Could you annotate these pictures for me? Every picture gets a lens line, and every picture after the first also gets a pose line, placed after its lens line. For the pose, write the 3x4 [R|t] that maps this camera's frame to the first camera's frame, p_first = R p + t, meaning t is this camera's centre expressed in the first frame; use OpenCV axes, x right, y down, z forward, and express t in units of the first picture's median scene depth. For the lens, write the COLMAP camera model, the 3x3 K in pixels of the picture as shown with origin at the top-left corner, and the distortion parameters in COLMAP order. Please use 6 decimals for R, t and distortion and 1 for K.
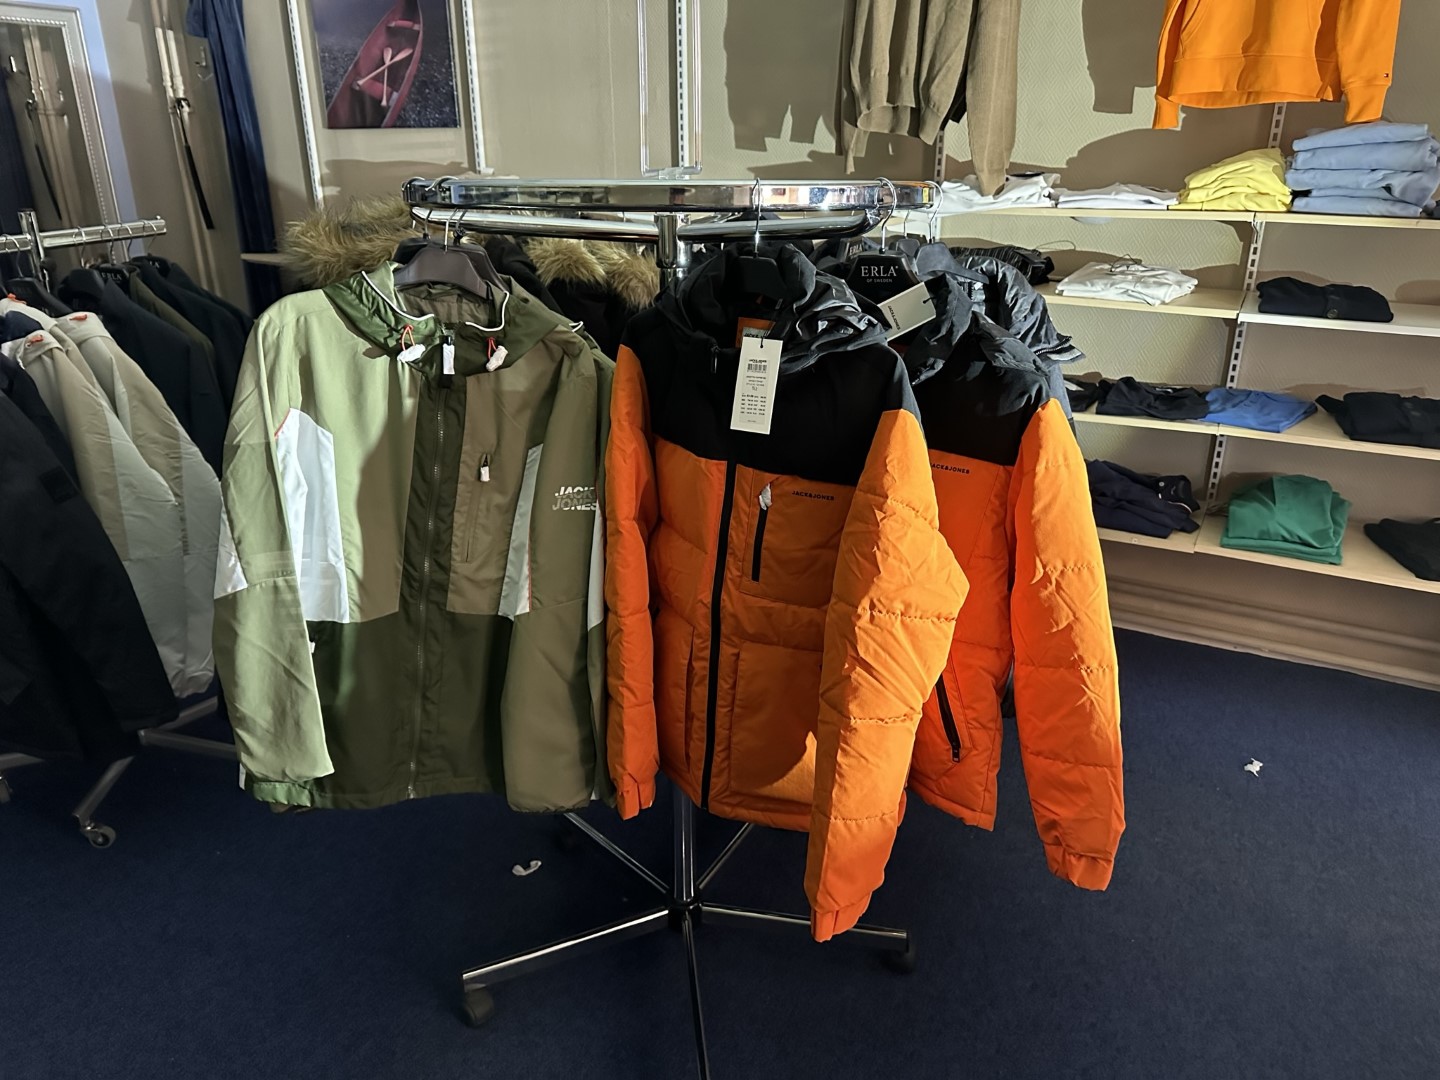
lens RADIAL K [[1008.3, 0, 720.0], [0, 1008.3, 540.0], [0, 0, 1]] dist [-0.007716, -0.009165]
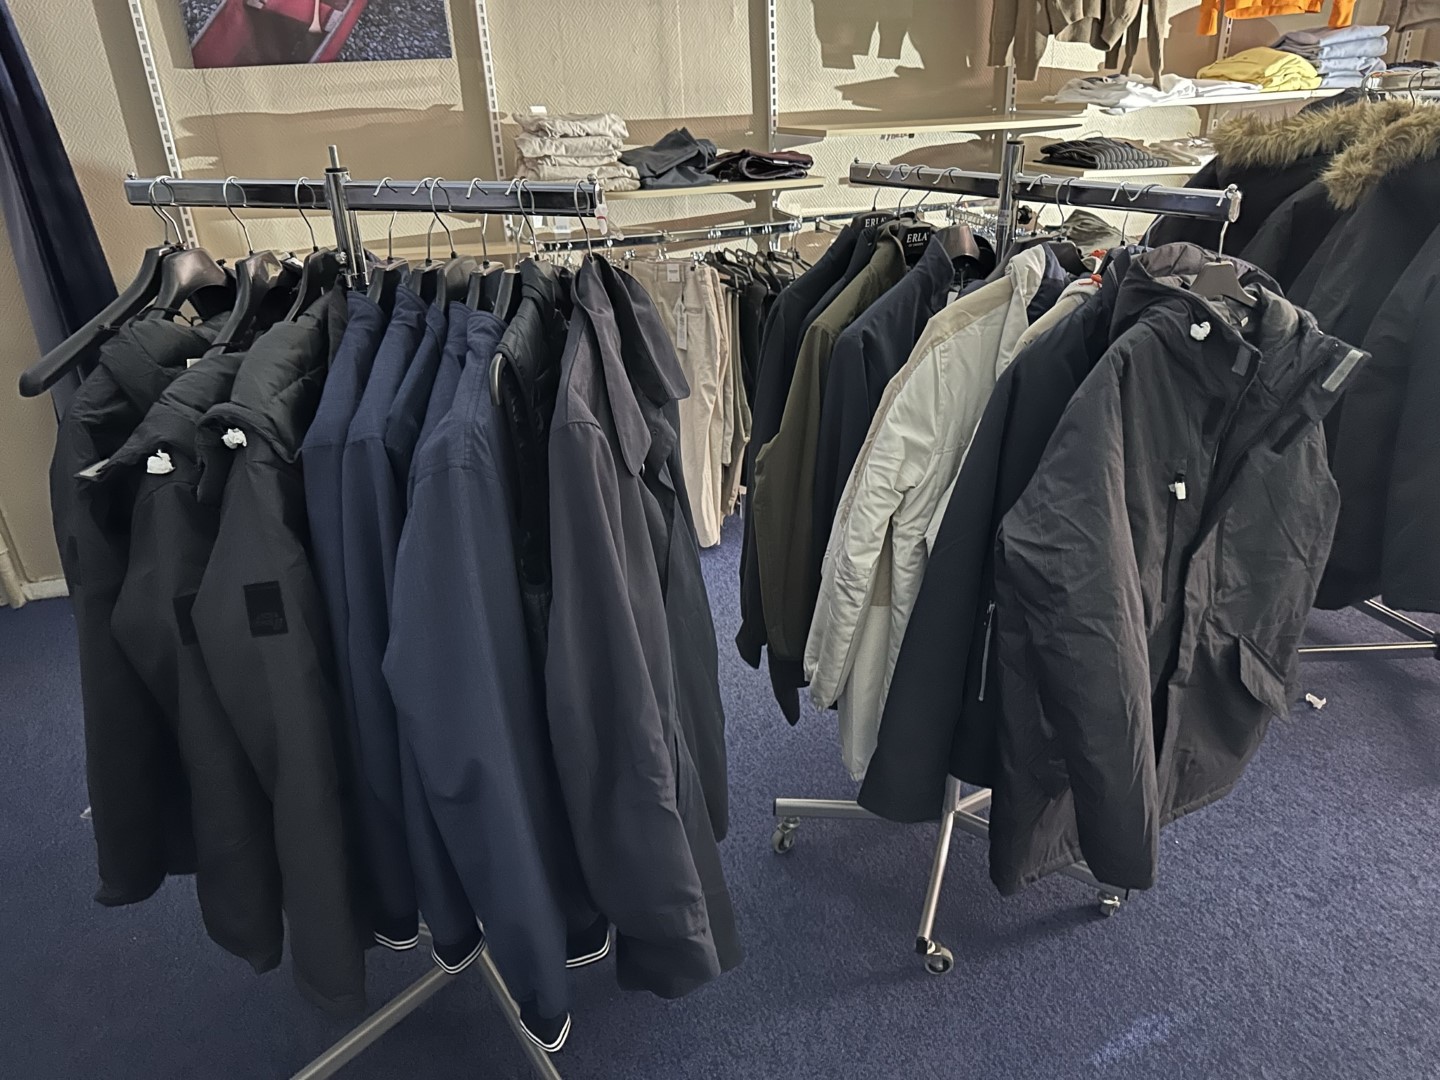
lens RADIAL K [[1008.3, 0, 720.0], [0, 1008.3, 540.0], [0, 0, 1]] dist [-0.007716, -0.009165]
pose [[0.682136, -0.334644, 0.650156, -0.852768], [0.306078, 0.938164, 0.161752, -0.145988], [-0.664083, 0.088662, 0.742383, 0.378412]]
